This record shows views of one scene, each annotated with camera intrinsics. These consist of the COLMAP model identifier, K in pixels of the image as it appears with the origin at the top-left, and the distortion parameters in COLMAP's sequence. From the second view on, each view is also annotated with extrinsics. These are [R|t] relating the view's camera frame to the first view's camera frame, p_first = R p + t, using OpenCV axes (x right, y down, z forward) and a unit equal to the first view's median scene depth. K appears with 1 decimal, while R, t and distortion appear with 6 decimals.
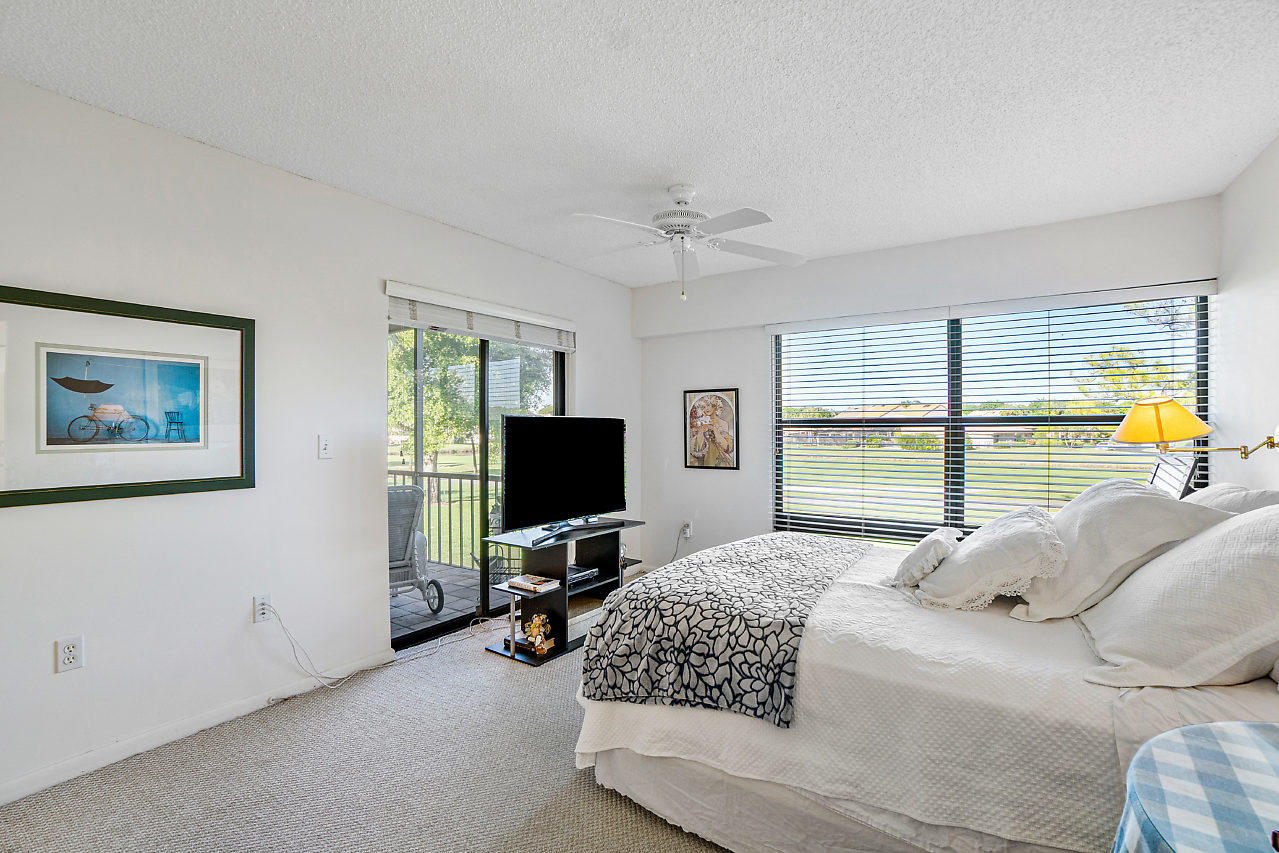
lens RADIAL K [[581.8, 0, 632.4], [0, 581.8, 433.3], [0, 0, 1]] dist [-0.004758, -0.000007]
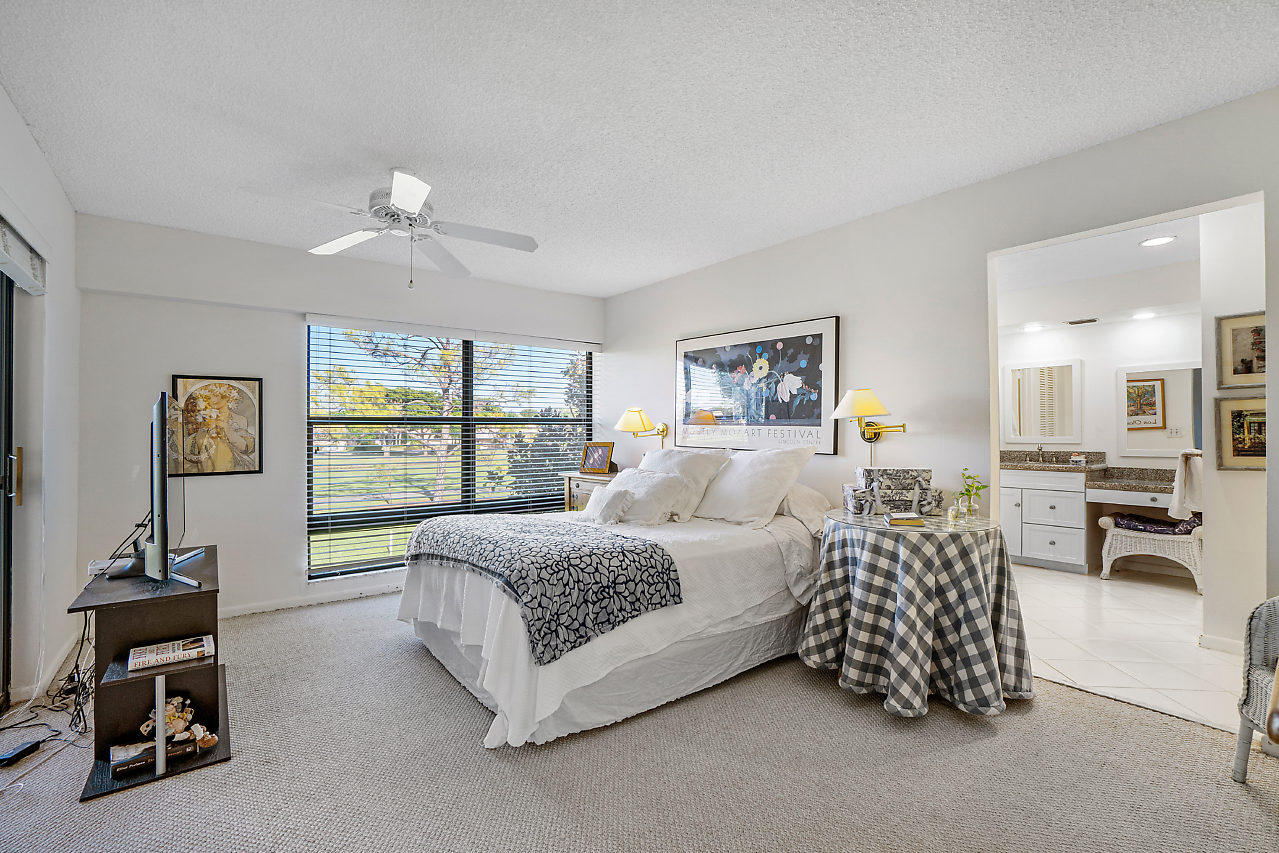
lens RADIAL K [[542.8, 0, 654.1], [0, 542.8, 438.2], [0, 0, 1]] dist [-0.002790, -0.000130]
pose [[0.318815, -0.012713, 0.947732, -0.455832], [0.016809, 0.999829, 0.007758, 0.017006], [-0.947668, 0.013457, 0.318974, 0.232134]]
